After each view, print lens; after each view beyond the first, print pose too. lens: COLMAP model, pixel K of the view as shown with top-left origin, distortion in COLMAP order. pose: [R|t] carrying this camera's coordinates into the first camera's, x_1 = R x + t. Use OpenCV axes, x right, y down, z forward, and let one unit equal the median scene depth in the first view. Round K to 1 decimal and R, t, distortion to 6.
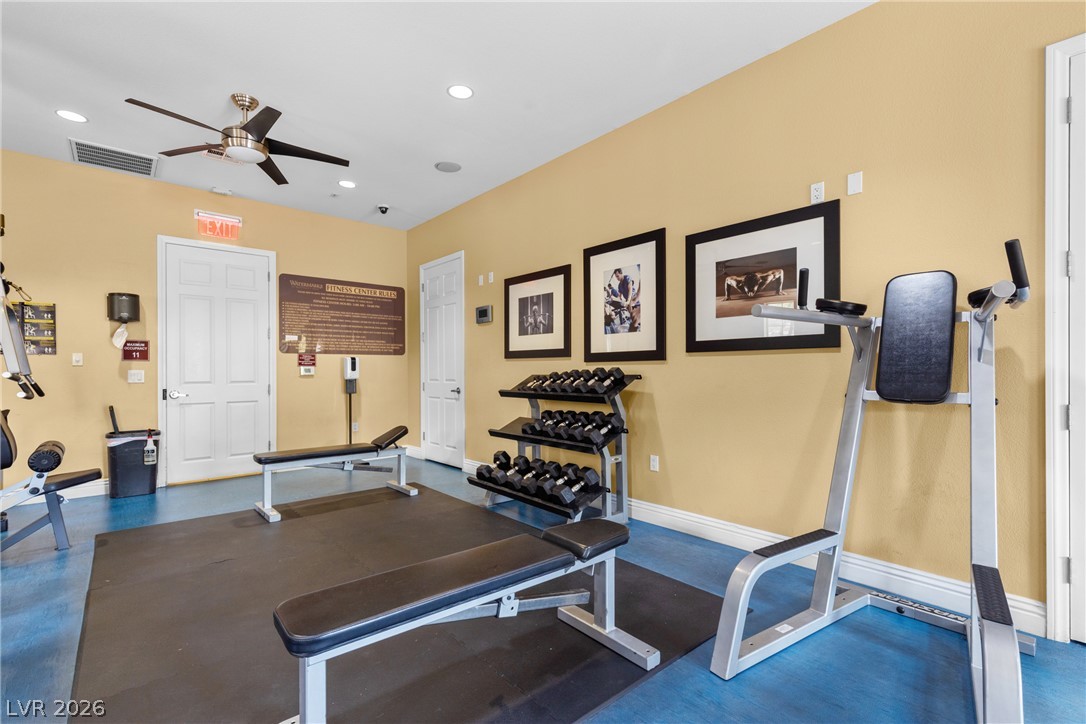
lens RADIAL K [[493.9, 0, 542.3], [0, 493.9, 369.5], [0, 0, 1]] dist [0.004458, 0.000513]
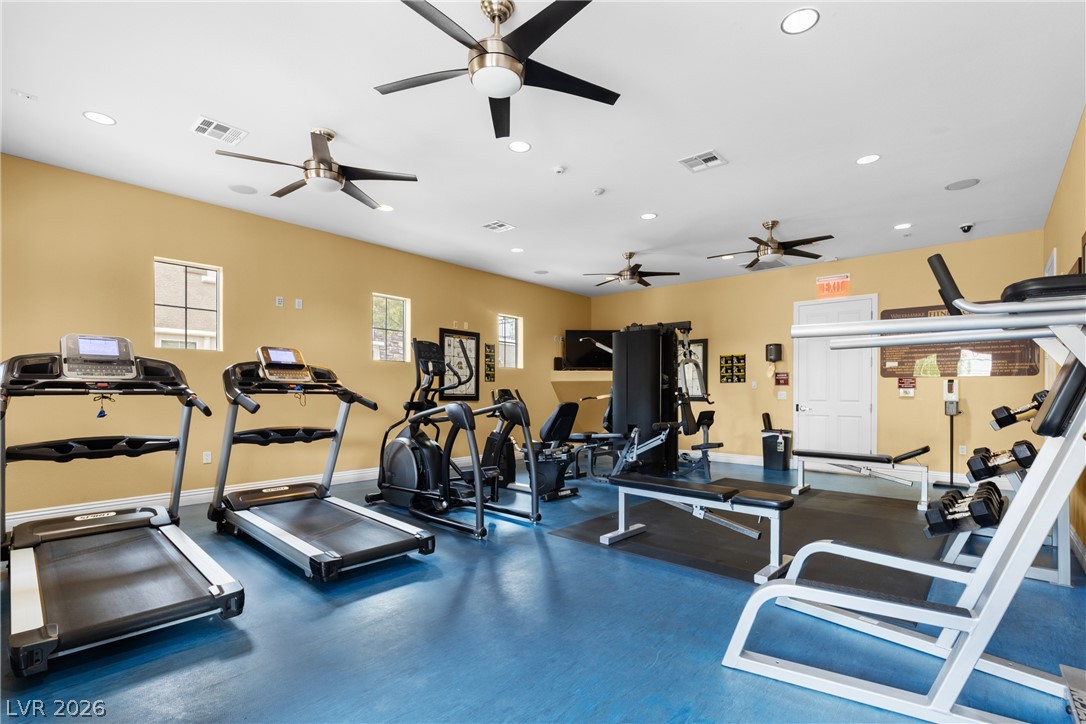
lens RADIAL K [[493.9, 0, 533.1], [0, 493.9, 389.2], [0, 0, 1]] dist [0.004458, 0.000513]
pose [[0.105064, -0.001068, -0.994465, 0.651745], [-0.002696, 0.999995, -0.001359, -0.001691], [0.994462, 0.002824, 0.105060, 0.049915]]
